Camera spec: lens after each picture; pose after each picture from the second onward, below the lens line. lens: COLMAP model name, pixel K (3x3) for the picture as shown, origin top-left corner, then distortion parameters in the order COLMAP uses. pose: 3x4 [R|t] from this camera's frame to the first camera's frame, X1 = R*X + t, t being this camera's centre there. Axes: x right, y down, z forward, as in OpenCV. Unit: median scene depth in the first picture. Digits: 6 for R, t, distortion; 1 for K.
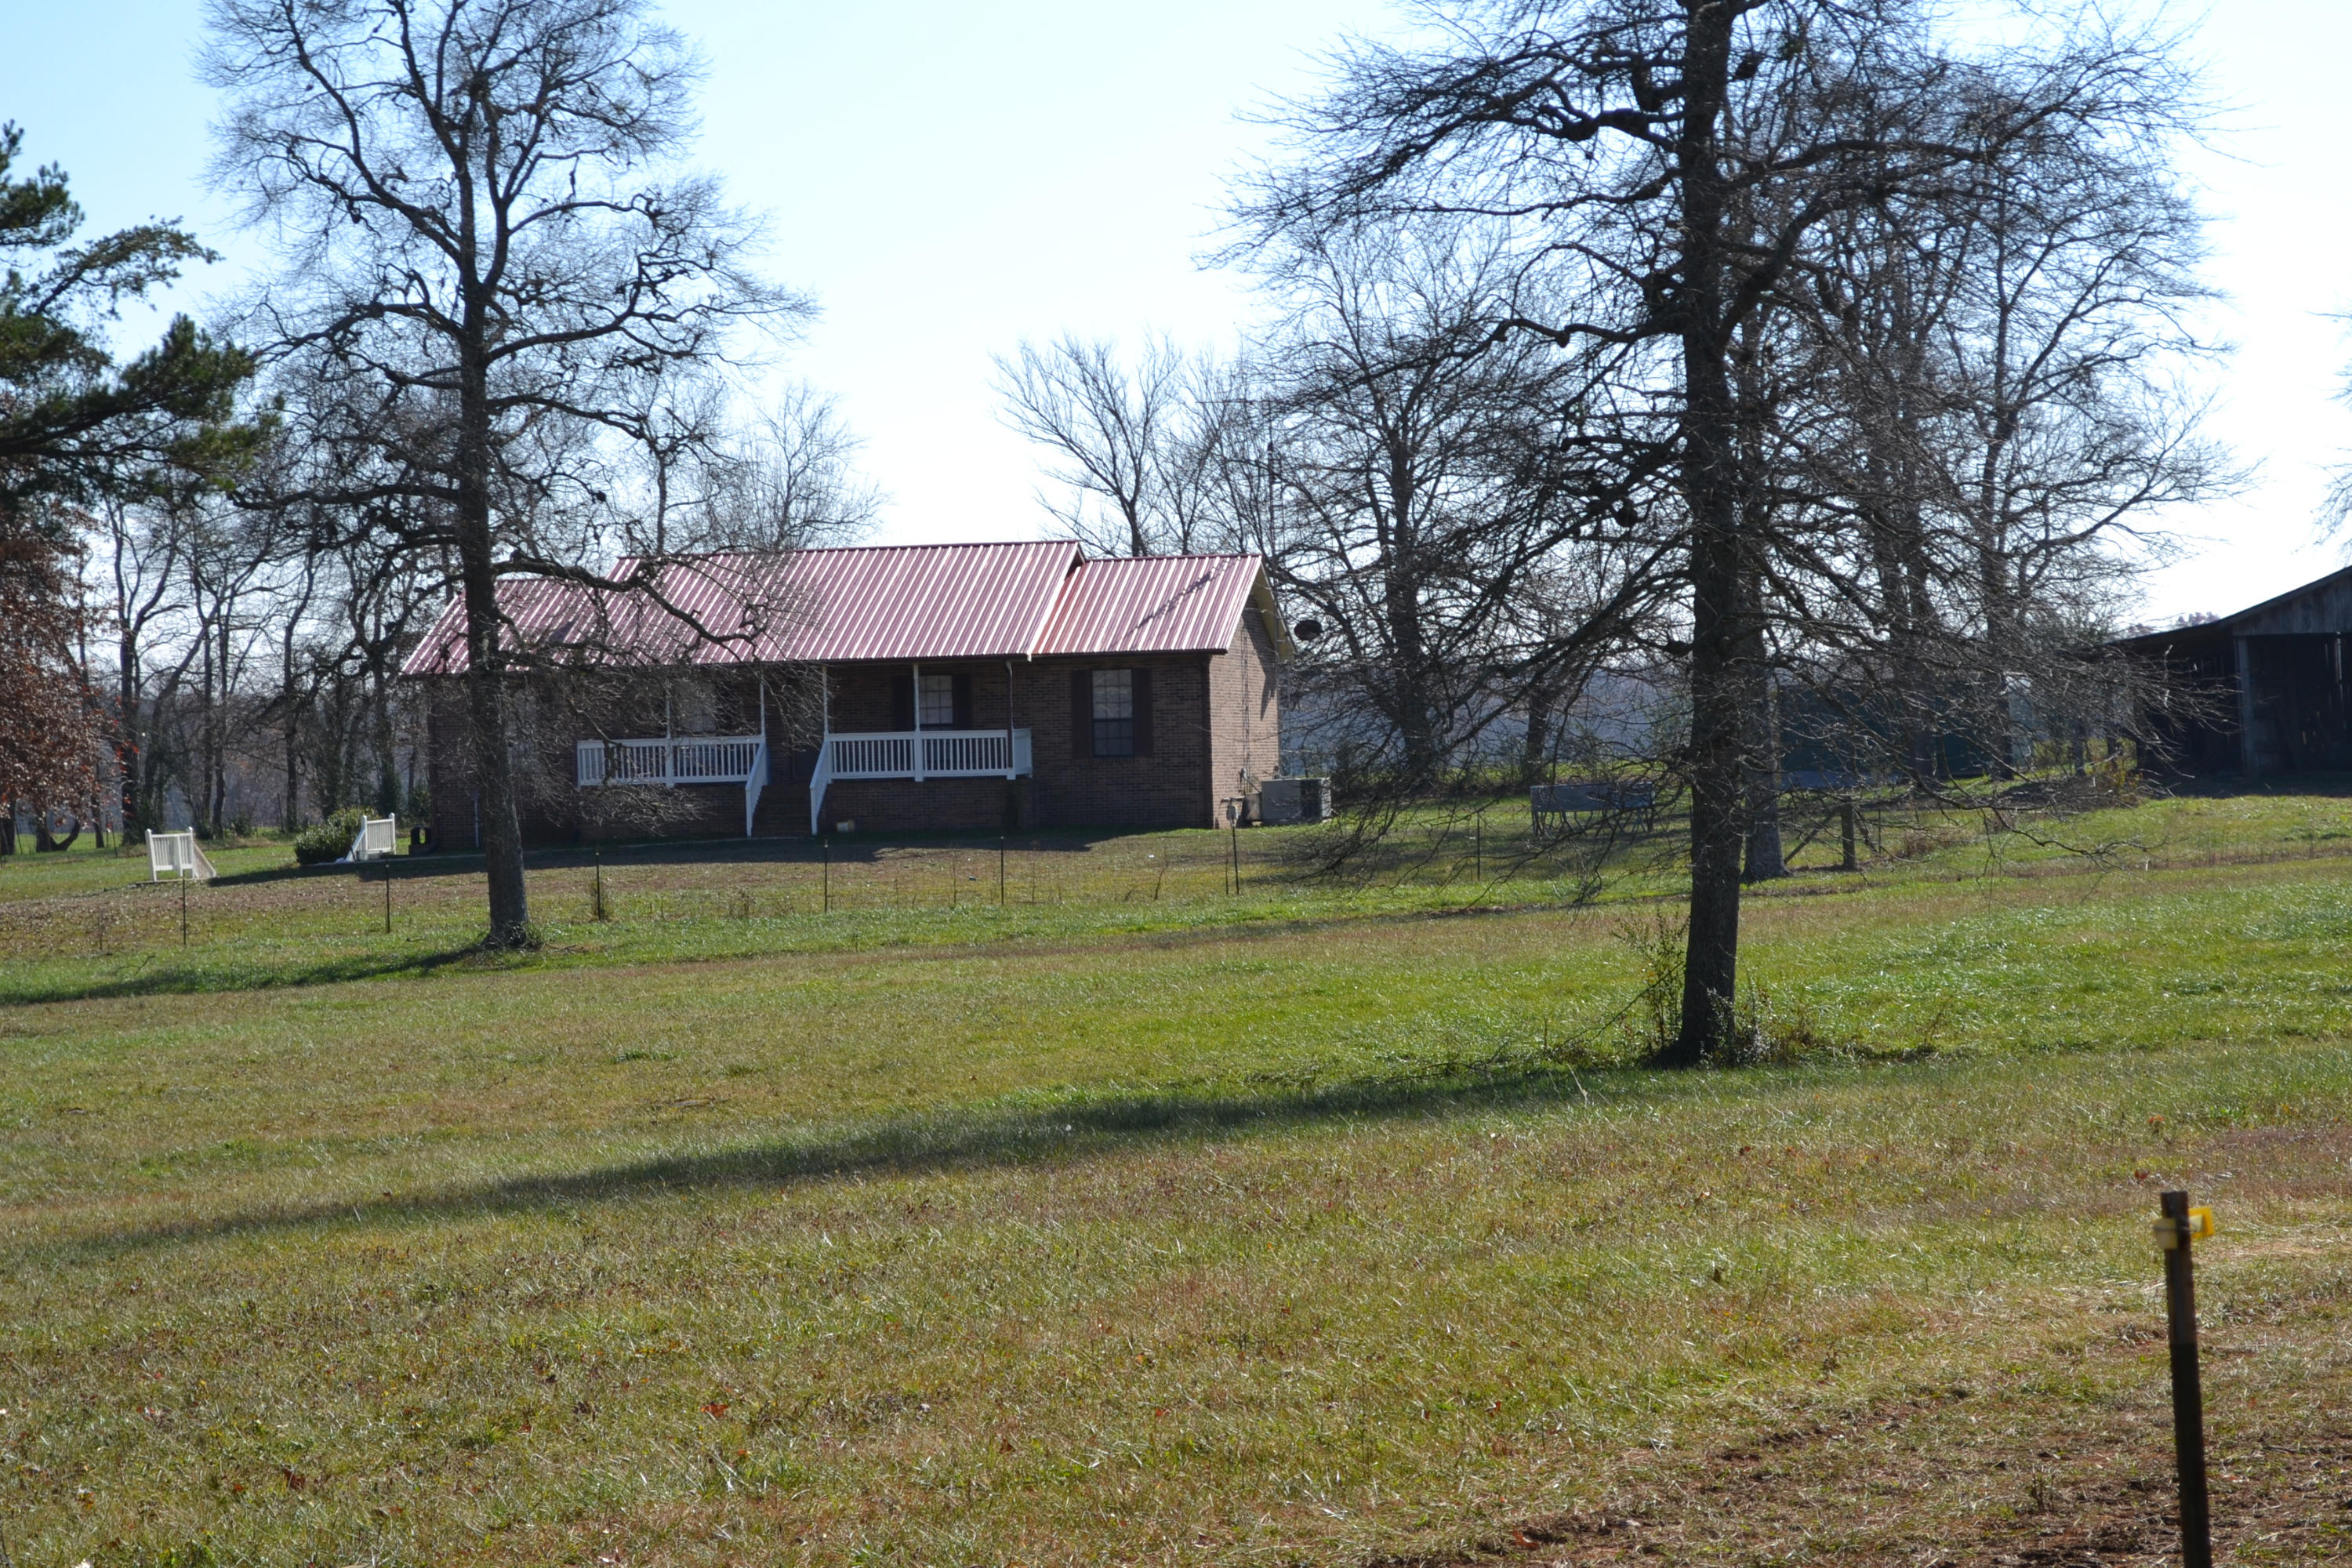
lens RADIAL K [[5475.1, 0, 1112.5], [0, 5475.1, 790.4], [0, 0, 1]] dist [0.067680, -0.112604]
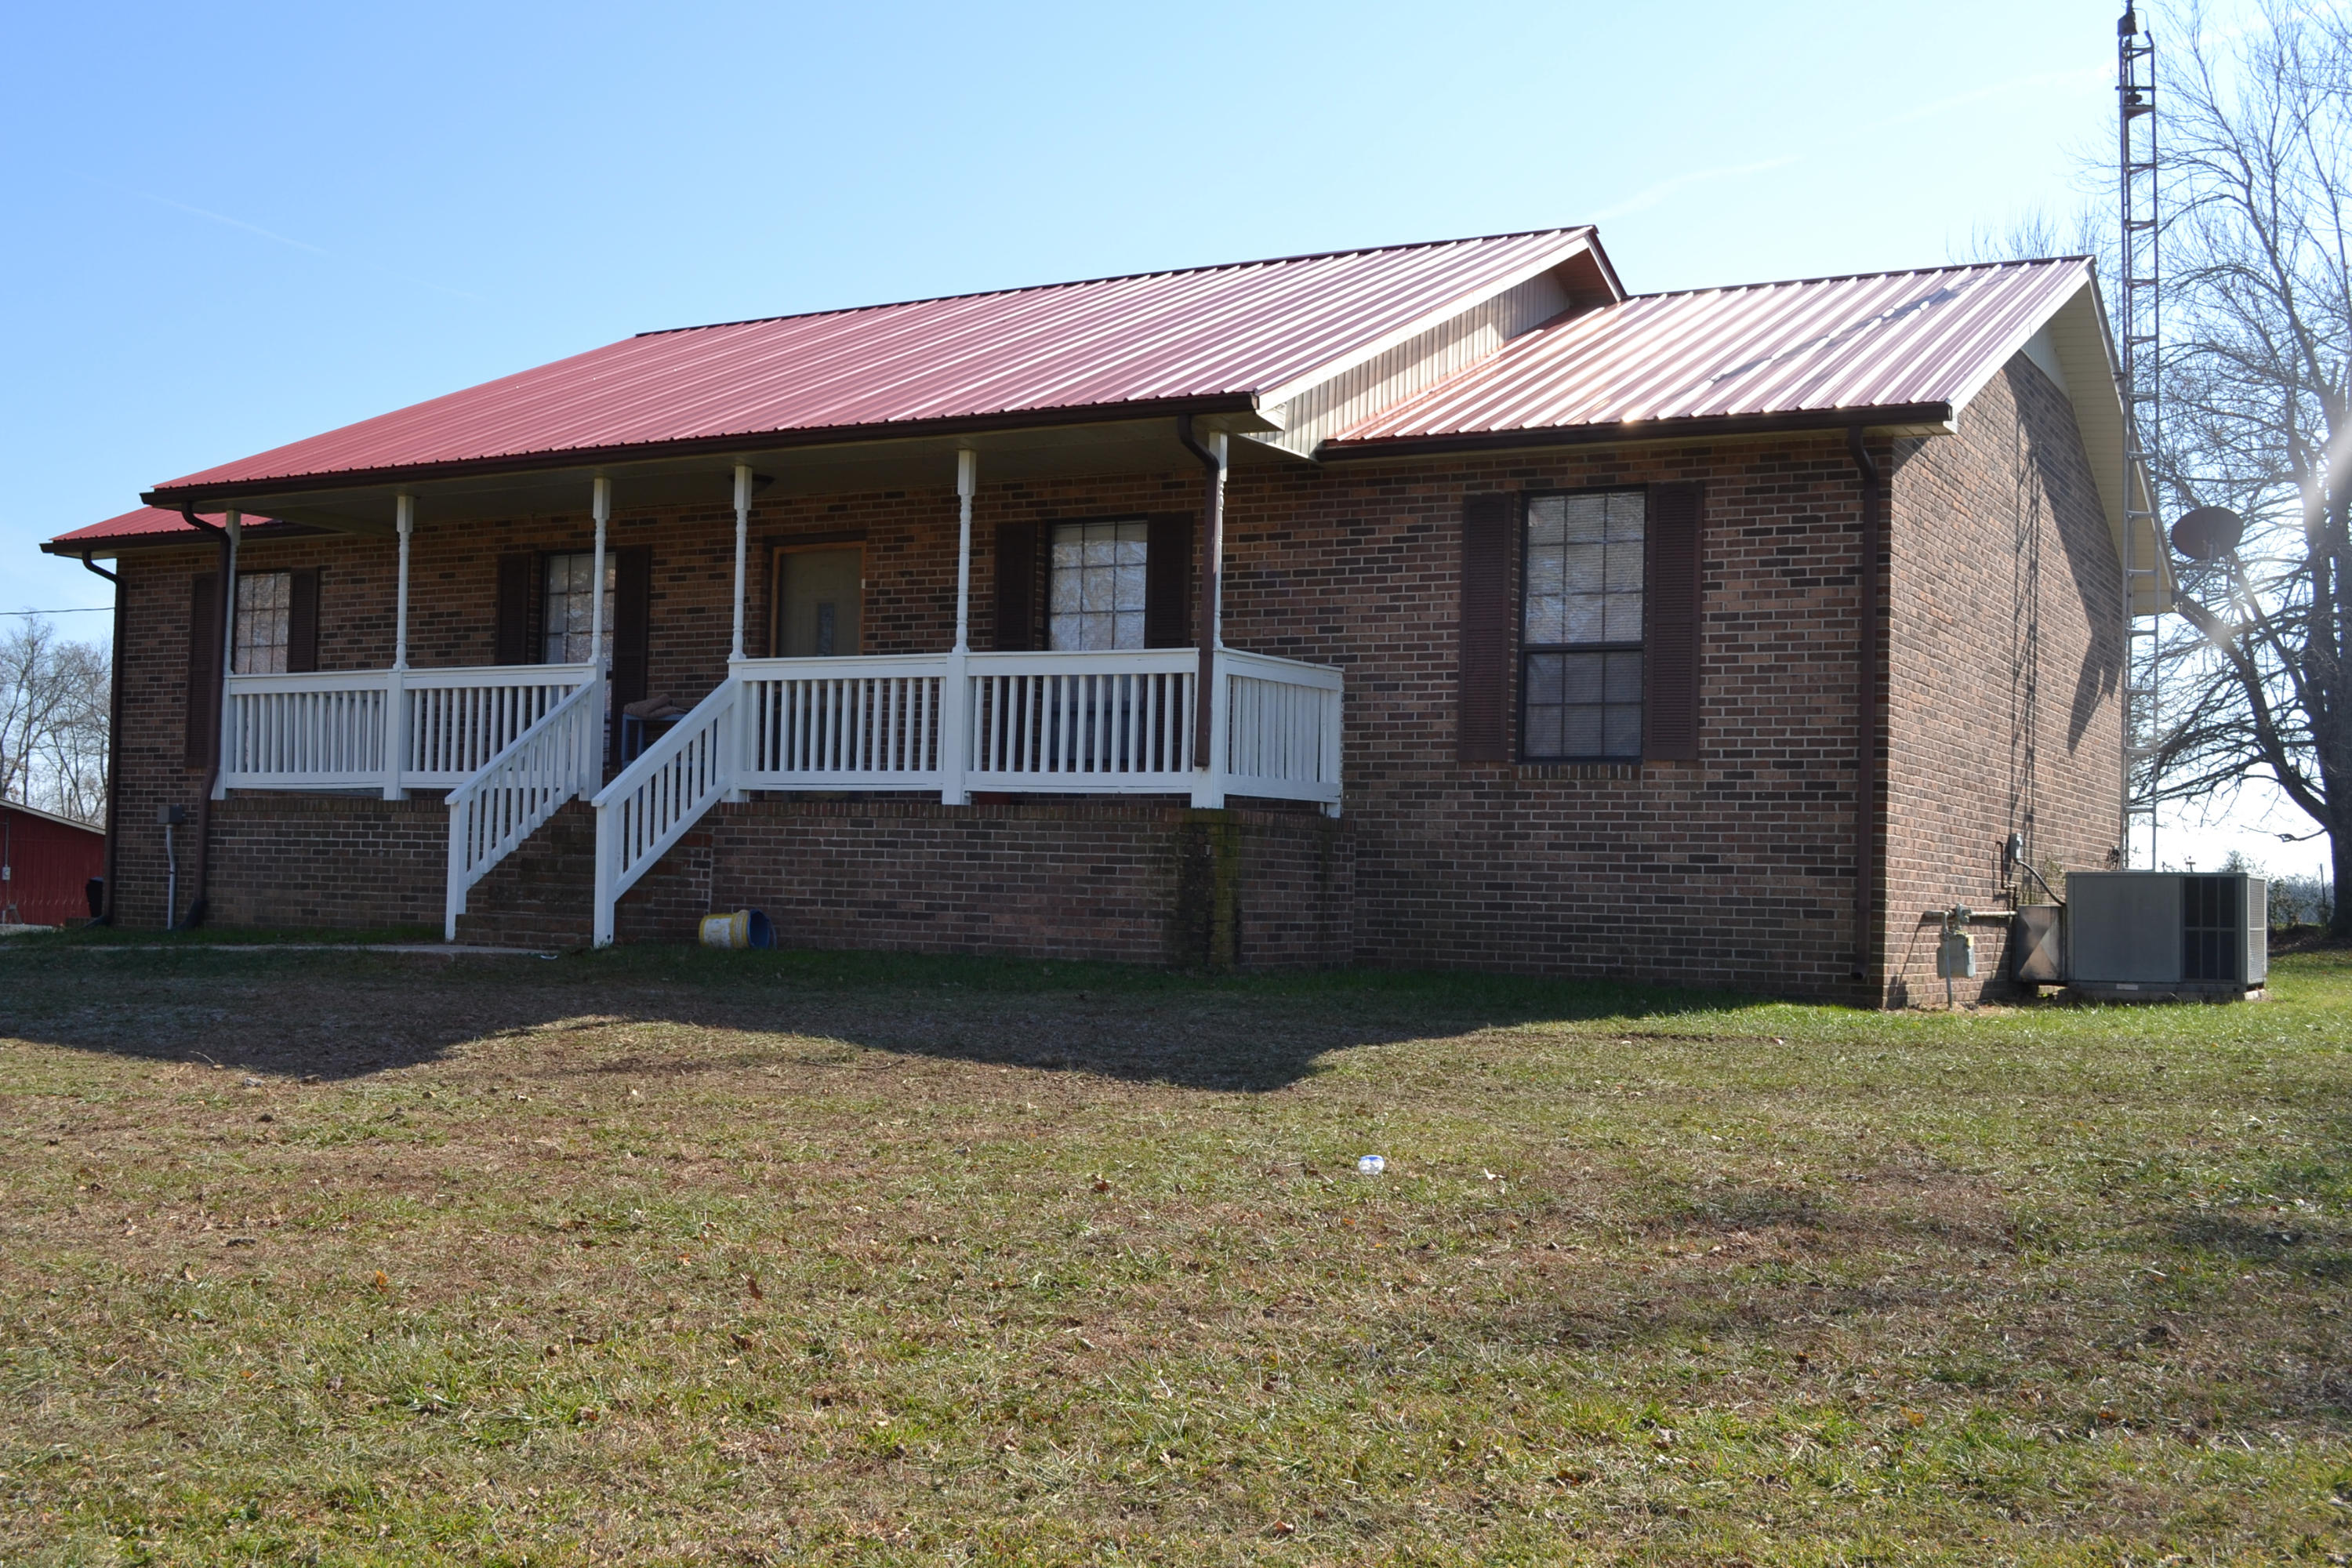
lens RADIAL K [[2535.4, 0, 1176.0], [0, 2535.4, 784.0], [0, 0, 1]] dist [-0.059275, 0.008766]
pose [[0.944379, 0.043398, -0.325984, 0.026418], [-0.058291, 0.997648, -0.036053, 0.001840], [0.323653, 0.053049, 0.944687, 0.852856]]
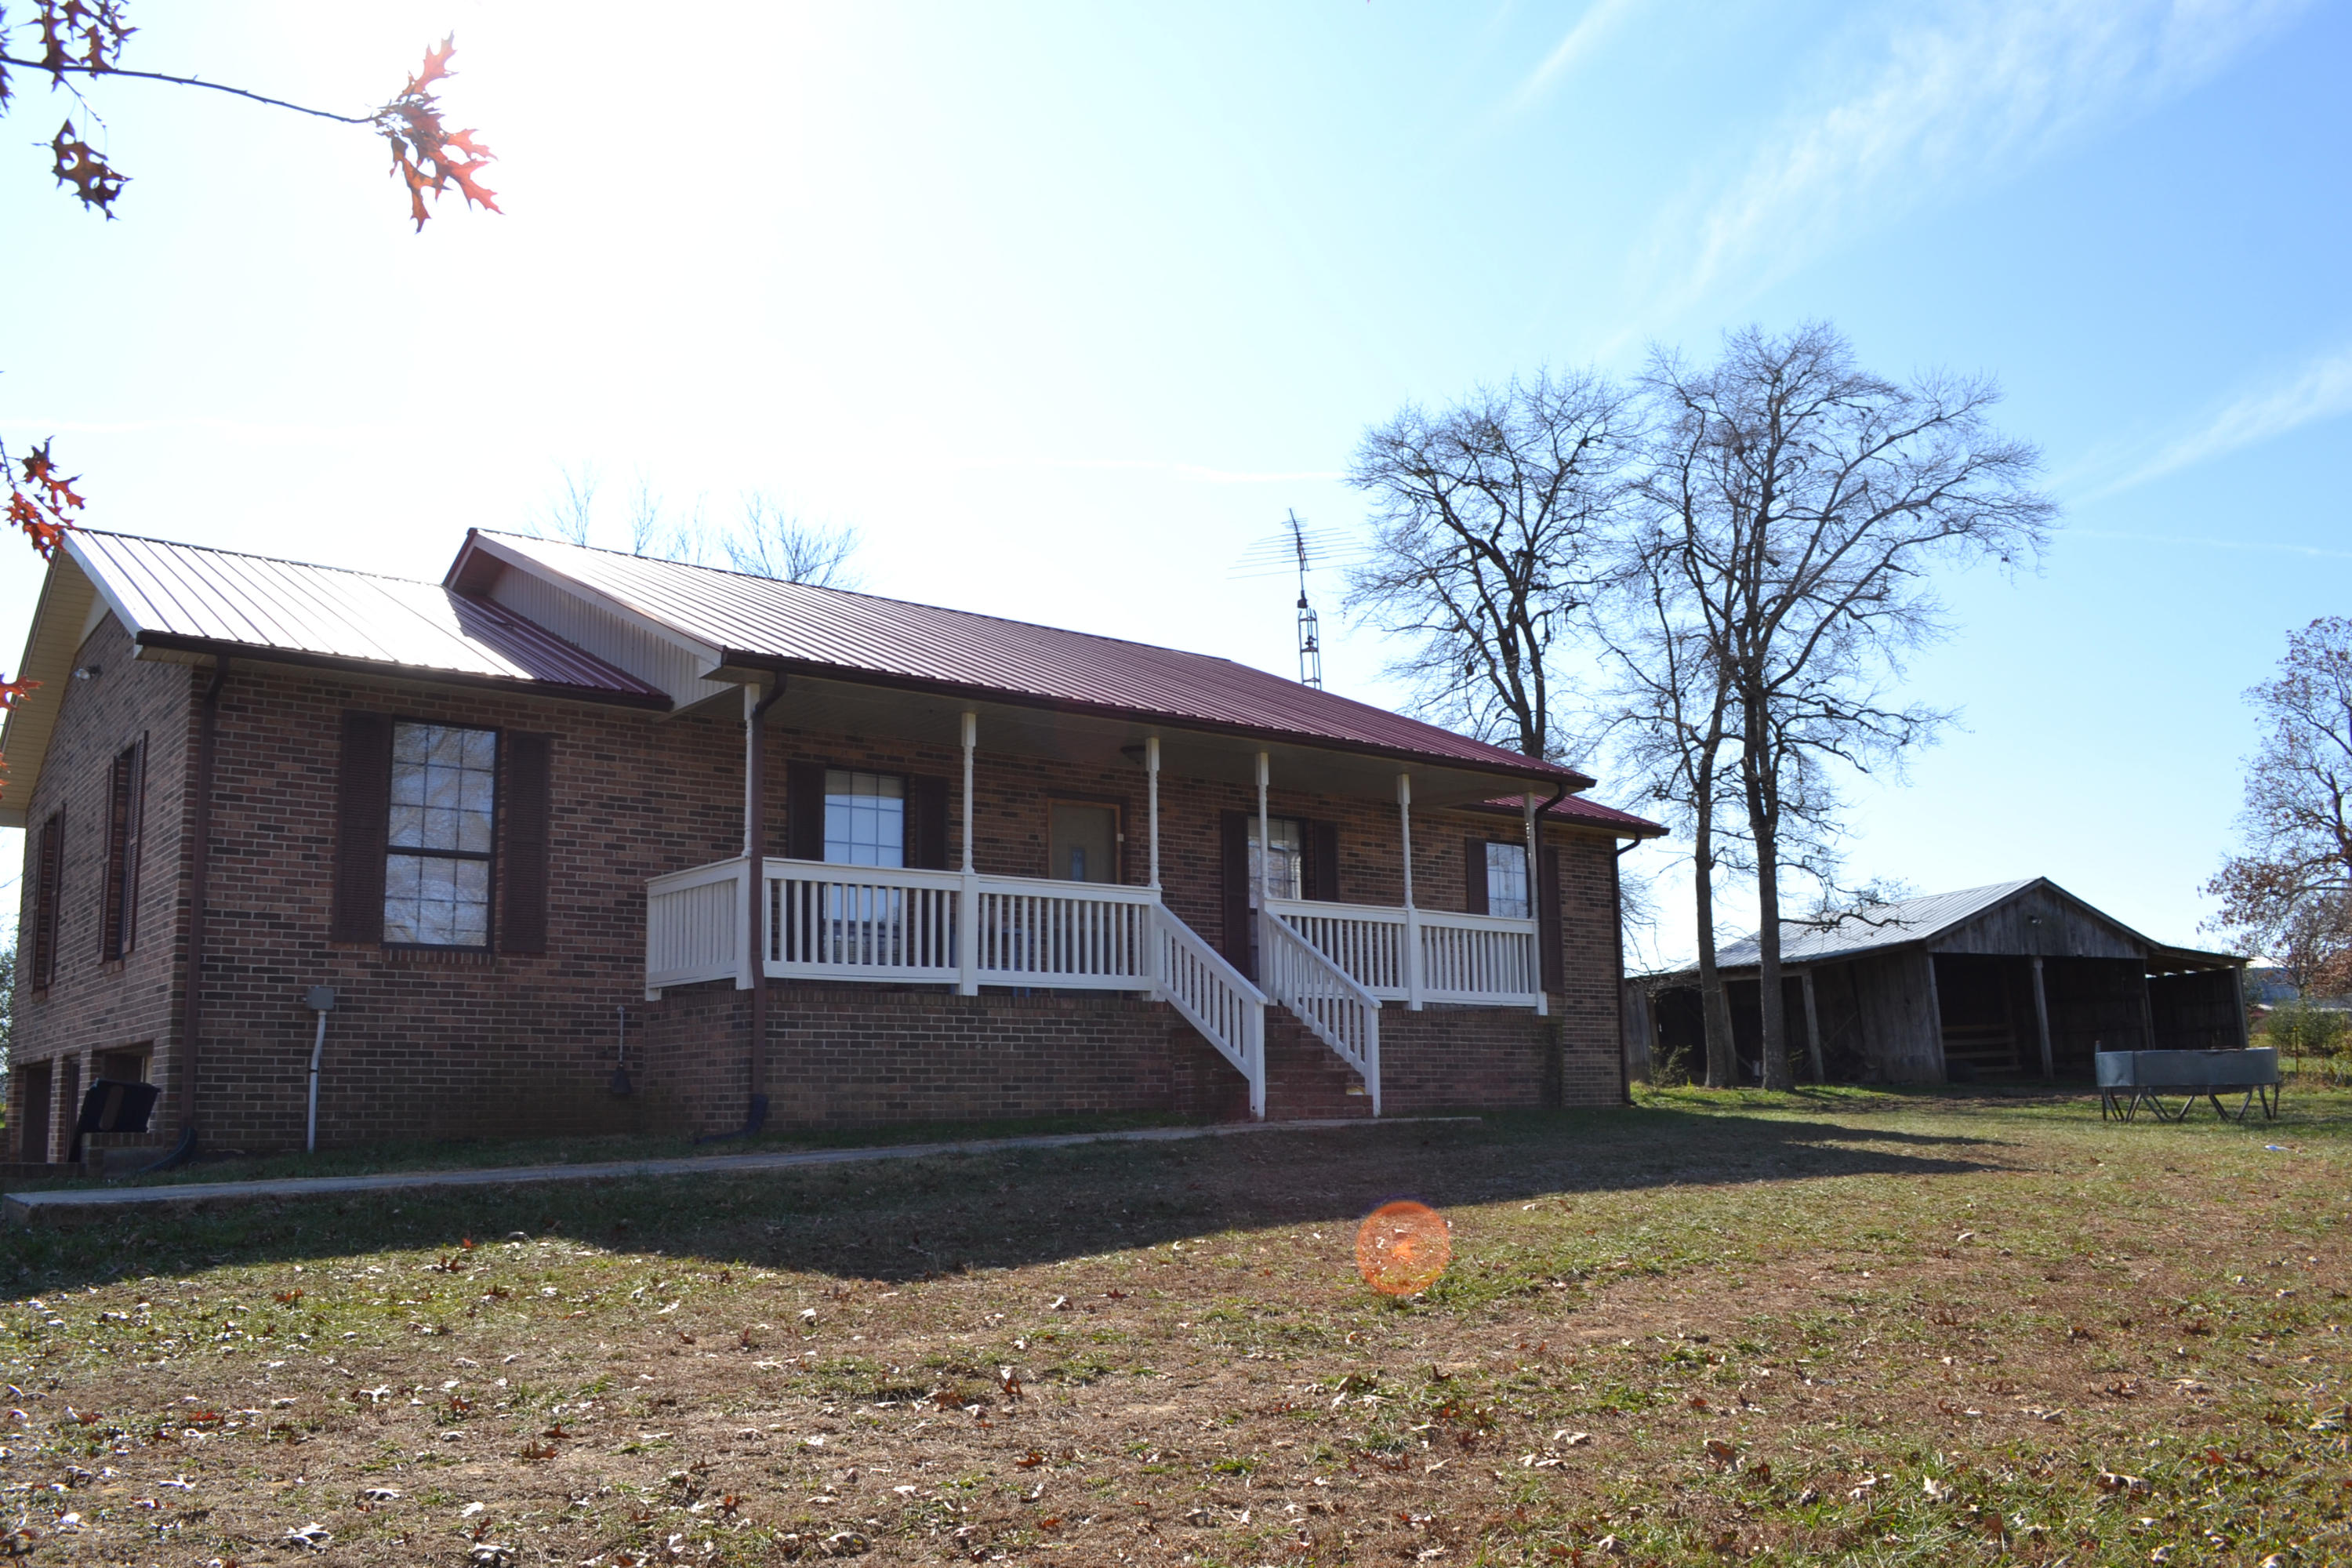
lens RADIAL K [[1899.7, 0, 1135.4], [0, 1899.7, 784.2], [0, 0, 1]] dist [-0.080451, 0.016133]
pose [[0.664200, 0.151881, 0.731963, -0.176613], [-0.006690, 0.980312, -0.197343, 0.011938], [-0.747525, 0.126178, 0.652139, 0.897758]]
